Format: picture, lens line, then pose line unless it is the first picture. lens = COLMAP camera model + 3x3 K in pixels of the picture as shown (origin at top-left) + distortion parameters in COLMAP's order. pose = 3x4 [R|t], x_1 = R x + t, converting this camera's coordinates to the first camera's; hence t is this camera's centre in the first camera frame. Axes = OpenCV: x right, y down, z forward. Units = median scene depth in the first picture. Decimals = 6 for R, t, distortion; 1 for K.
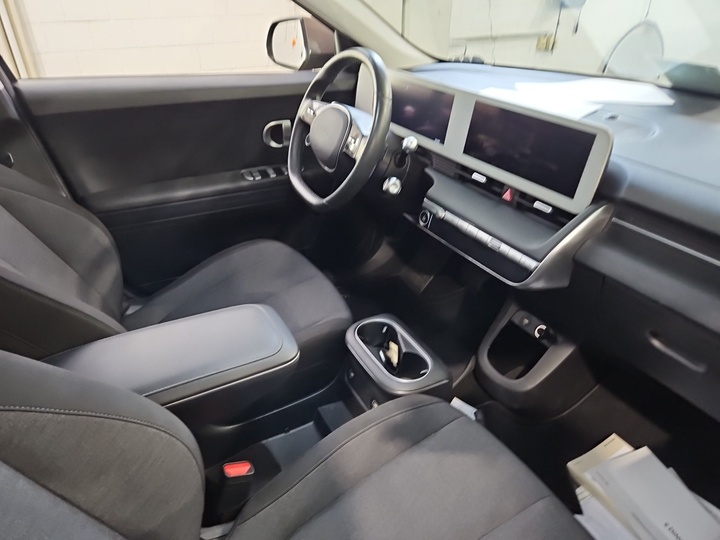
lens RADIAL K [[483.4, 0, 360.0], [0, 483.4, 270.0], [0, 0, 1]] dist [0.004776, 0.001090]
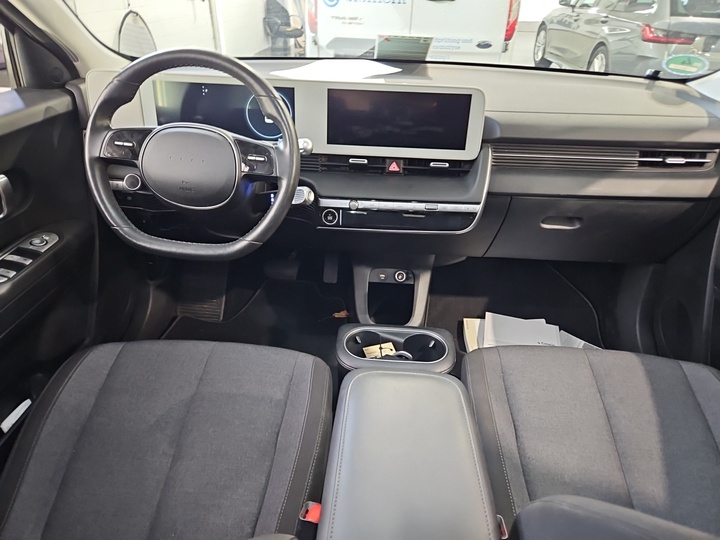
lens RADIAL K [[483.4, 0, 360.0], [0, 483.4, 270.0], [0, 0, 1]] dist [0.004776, 0.001090]
pose [[0.525817, -0.431318, 0.733131, -0.618041], [0.411535, 0.883309, 0.224509, -0.220489], [-0.744416, 0.183659, 0.641961, 0.389991]]
